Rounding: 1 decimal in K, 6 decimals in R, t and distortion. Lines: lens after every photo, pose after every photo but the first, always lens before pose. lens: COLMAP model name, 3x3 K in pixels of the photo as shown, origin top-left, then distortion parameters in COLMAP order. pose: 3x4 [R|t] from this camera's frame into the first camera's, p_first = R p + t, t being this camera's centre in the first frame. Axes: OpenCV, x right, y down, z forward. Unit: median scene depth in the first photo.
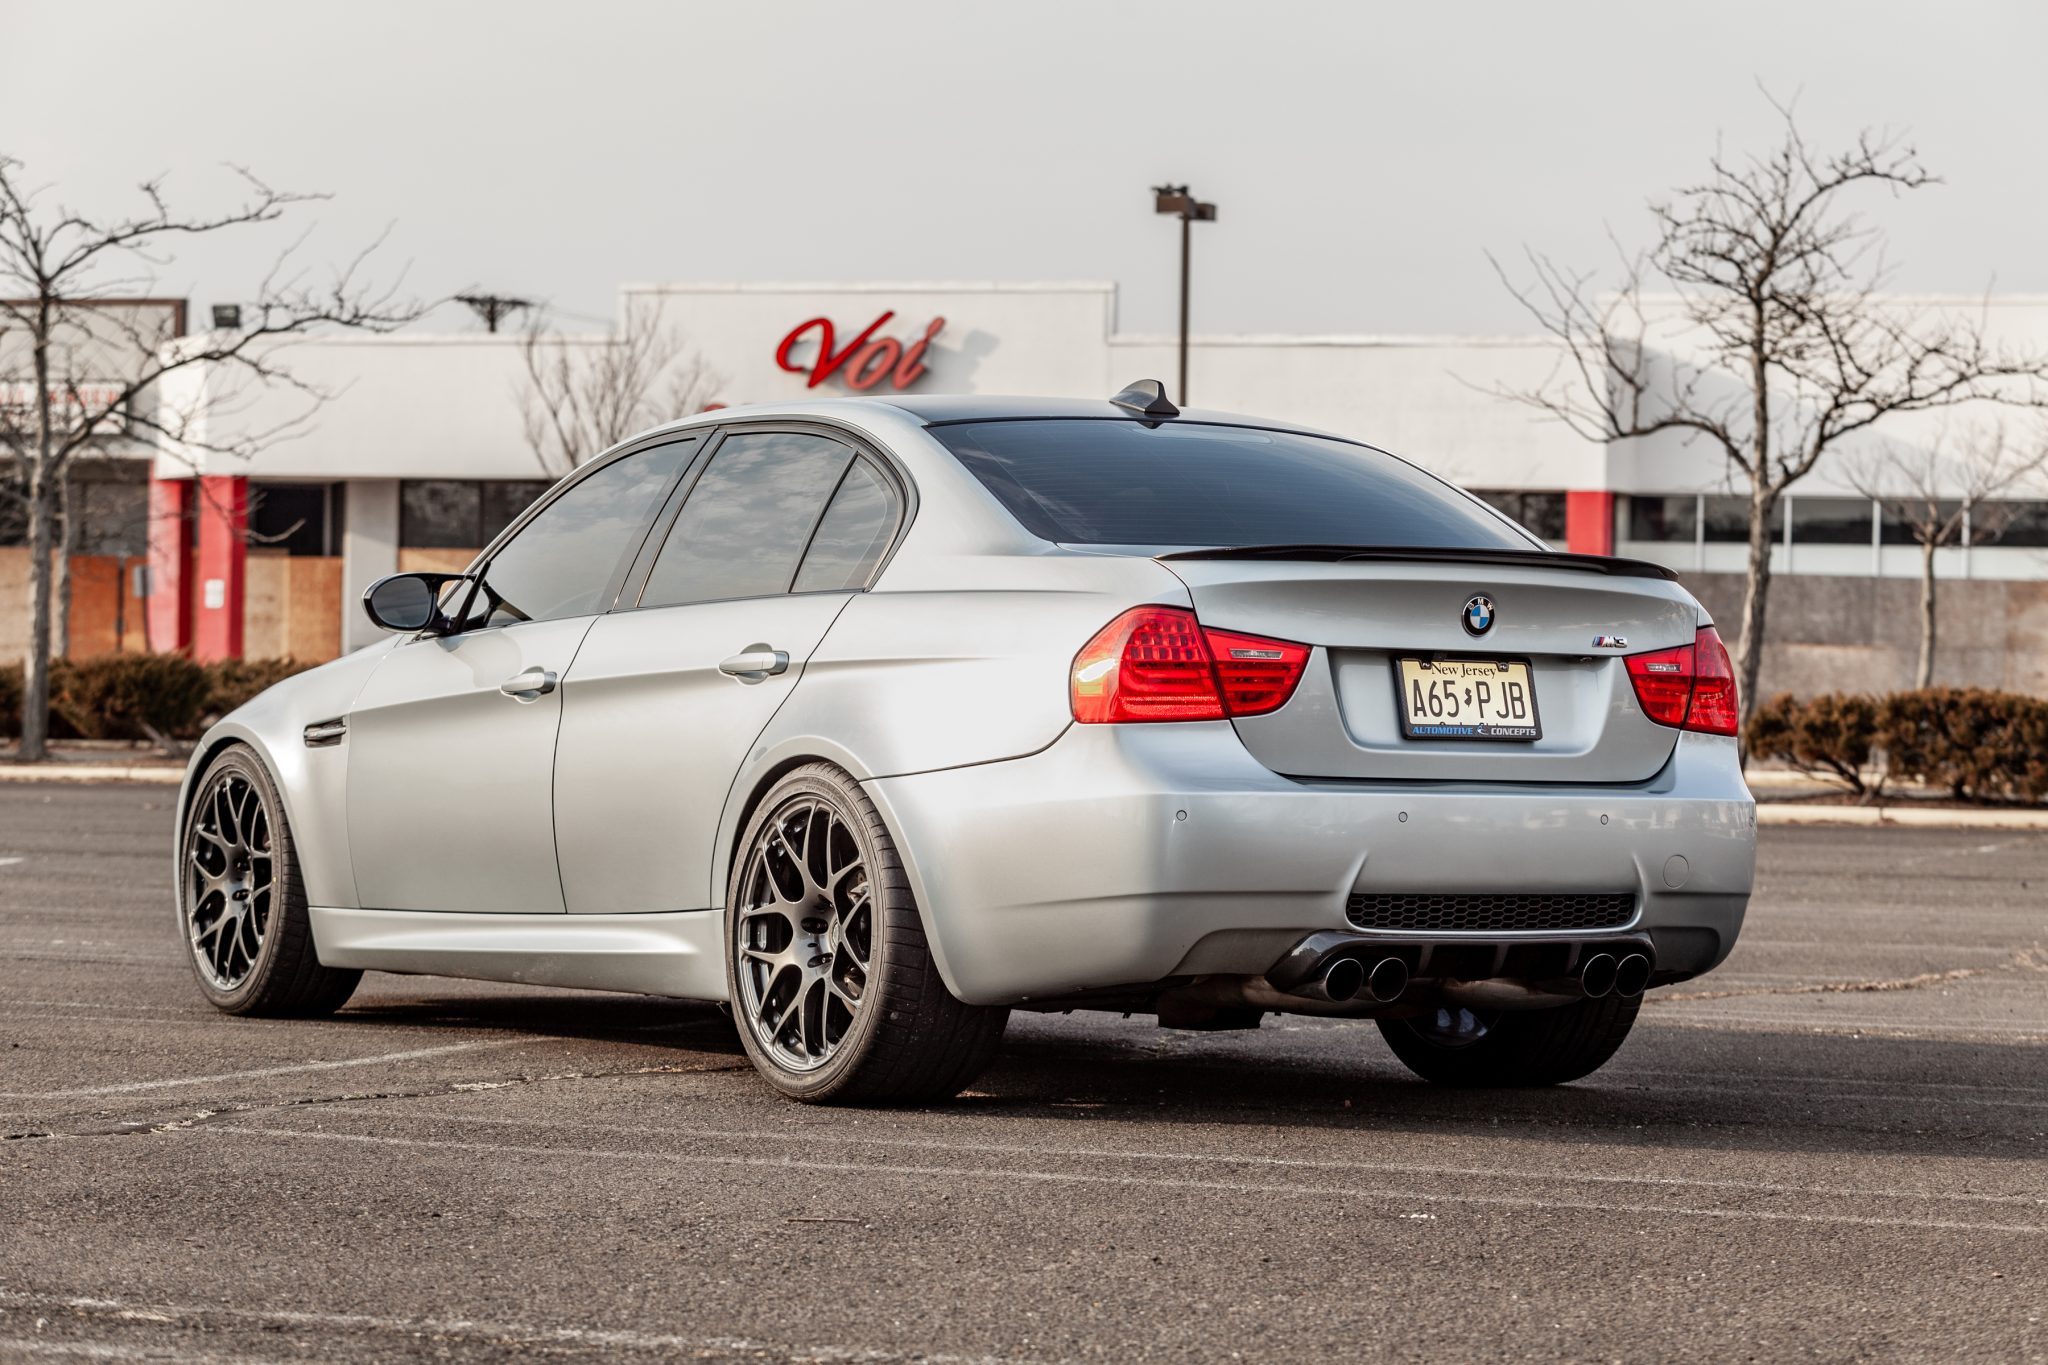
lens RADIAL K [[4761.1, 0, 1036.5], [0, 4761.1, 692.9], [0, 0, 1]] dist [0.038475, 0.000000]
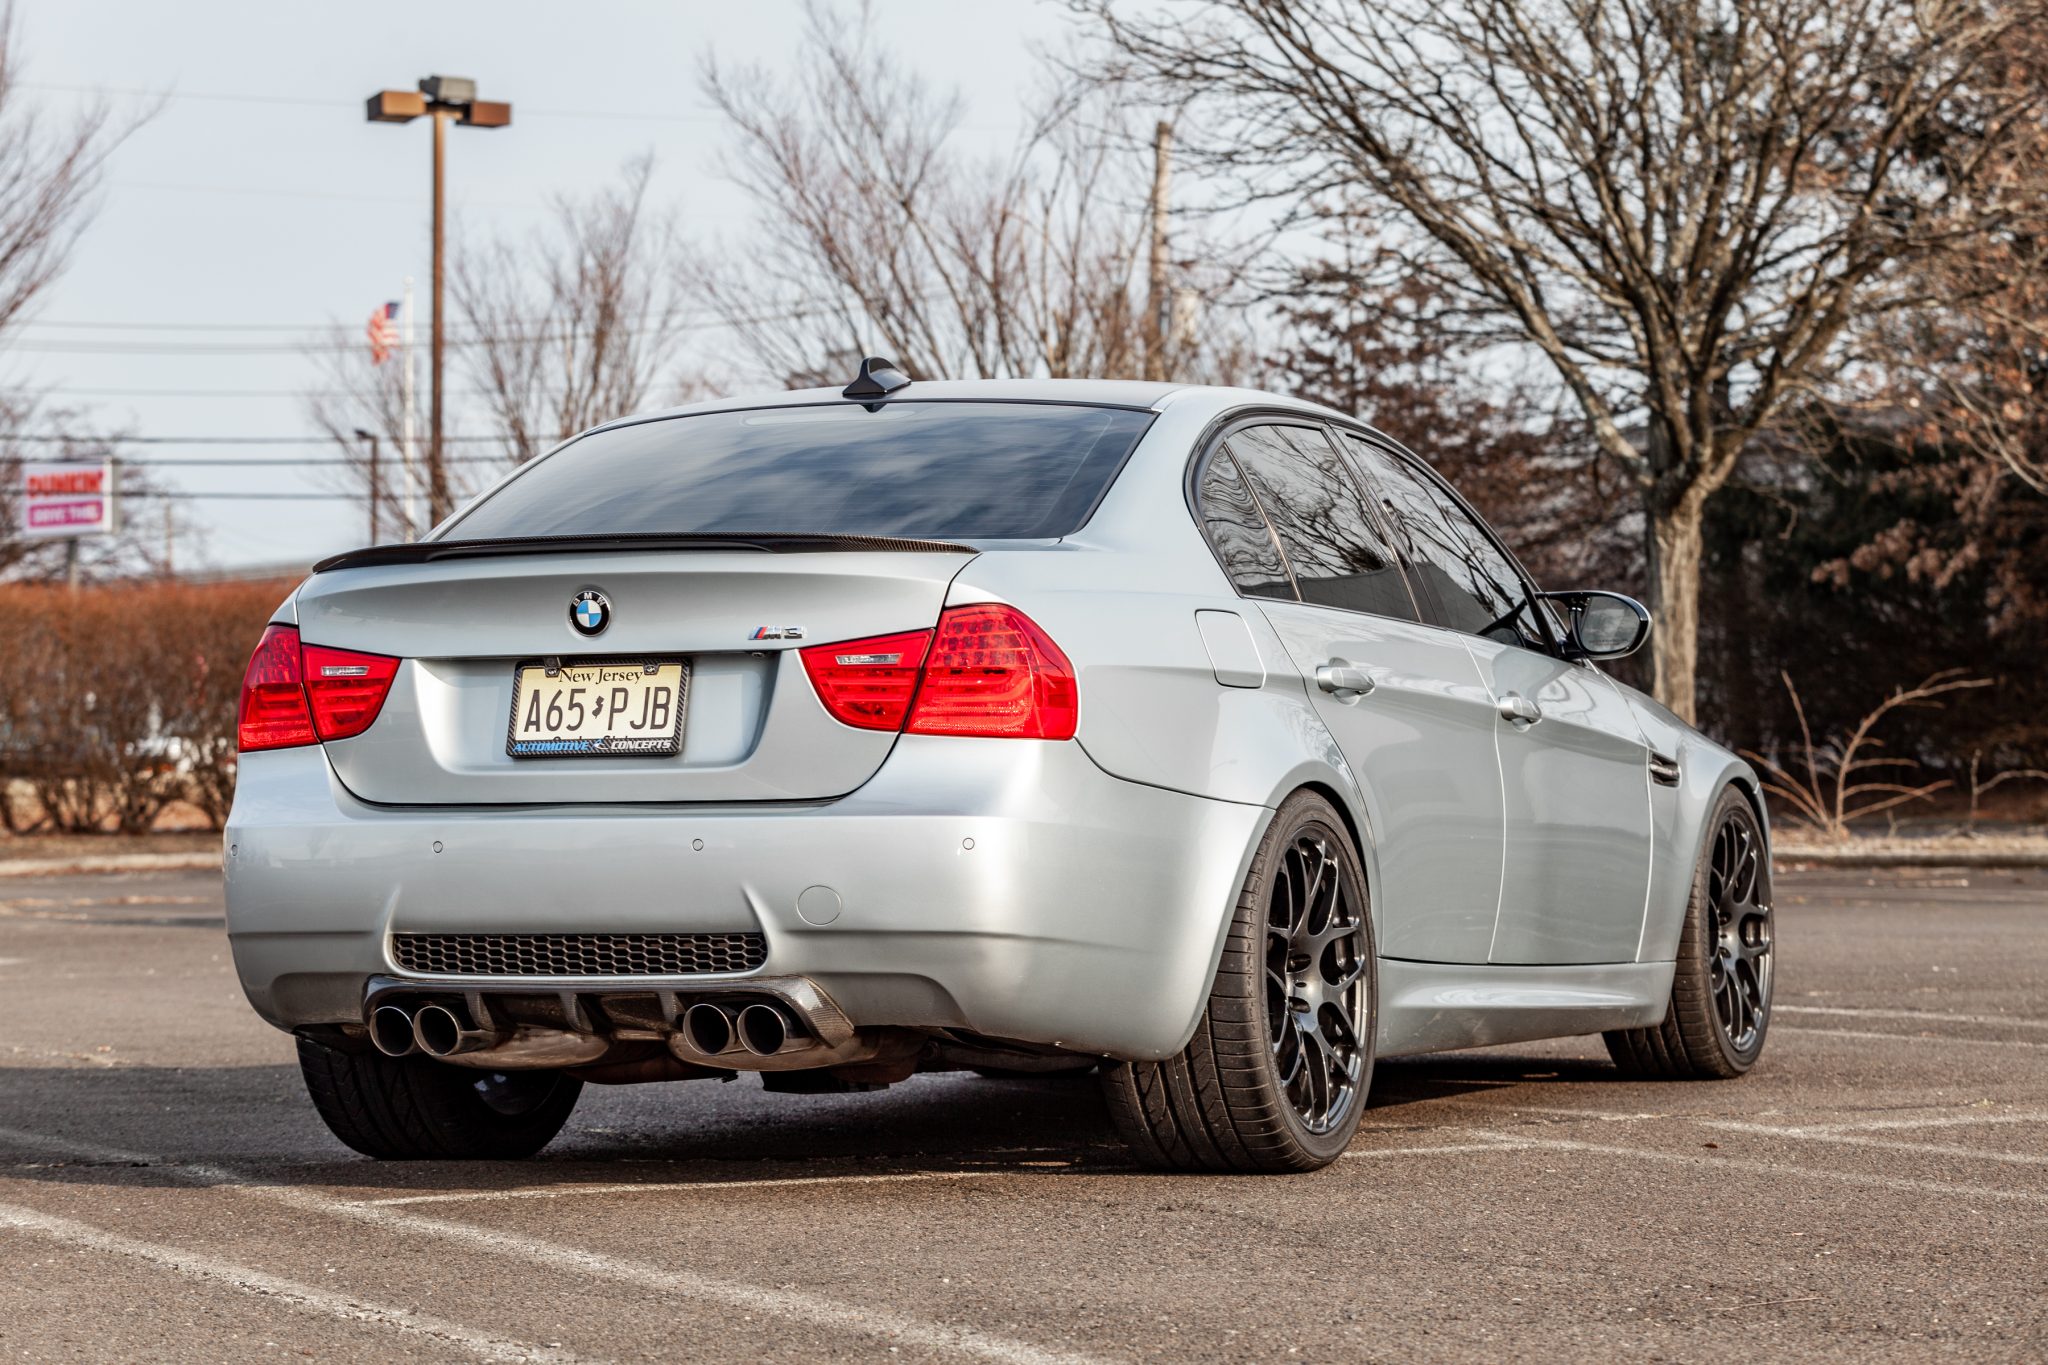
lens RADIAL K [[5115.7, 0, 1008.9], [0, 5115.7, 645.6], [0, 0, 1]] dist [-0.008716, 0.000000]
pose [[0.608377, -0.052018, -0.791941, 0.874288], [0.032816, 0.998645, -0.040386, 0.029853], [0.792969, -0.001419, 0.609260, 0.489439]]
